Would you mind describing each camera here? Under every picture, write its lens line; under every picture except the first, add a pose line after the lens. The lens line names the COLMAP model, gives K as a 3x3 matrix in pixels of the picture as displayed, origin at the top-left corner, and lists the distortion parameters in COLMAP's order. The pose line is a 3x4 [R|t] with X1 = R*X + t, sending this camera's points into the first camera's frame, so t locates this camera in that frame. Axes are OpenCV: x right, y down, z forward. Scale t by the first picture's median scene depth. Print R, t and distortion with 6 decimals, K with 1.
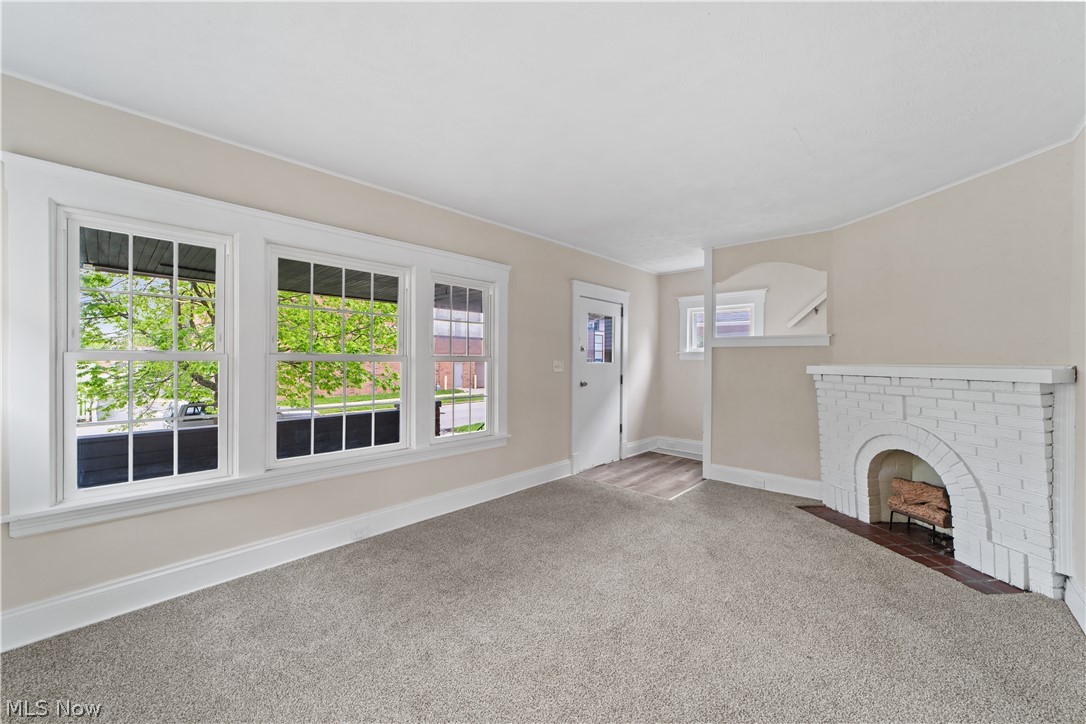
lens RADIAL K [[416.1, 0, 537.9], [0, 416.1, 367.4], [0, 0, 1]] dist [-0.022459, 0.010185]
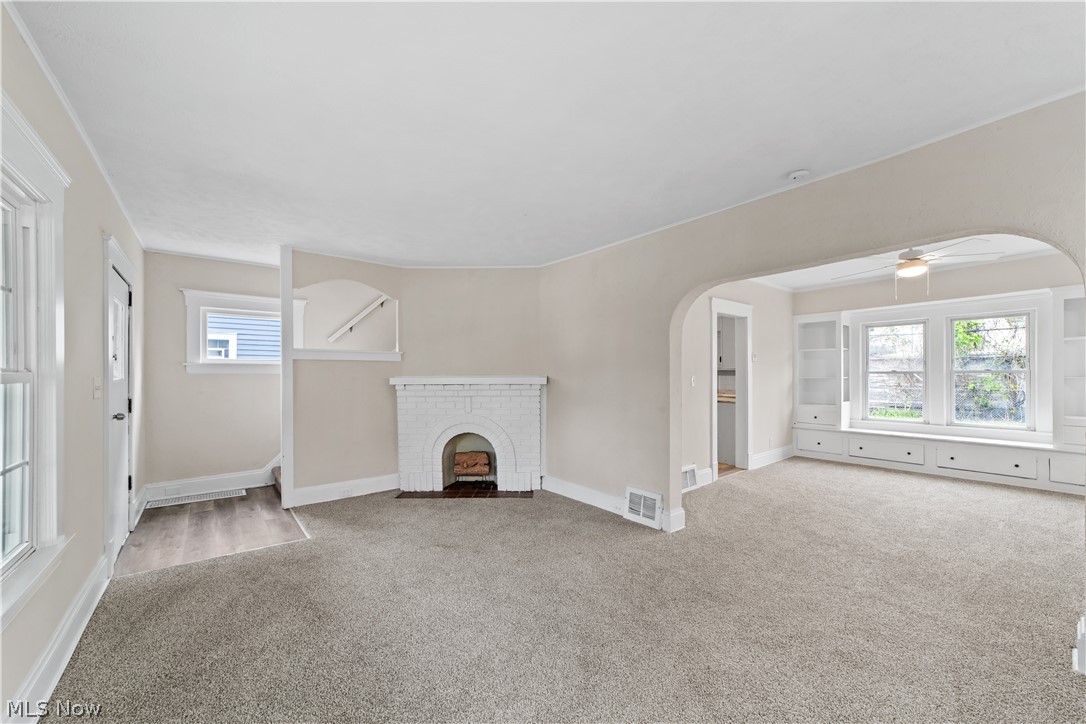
lens RADIAL K [[416.1, 0, 537.9], [0, 416.1, 367.4], [0, 0, 1]] dist [-0.022459, 0.010185]
pose [[0.147630, 0.005569, 0.989027, -0.466274], [0.018370, 0.999796, -0.008371, -0.016481], [-0.988872, 0.019405, 0.147497, 0.410381]]
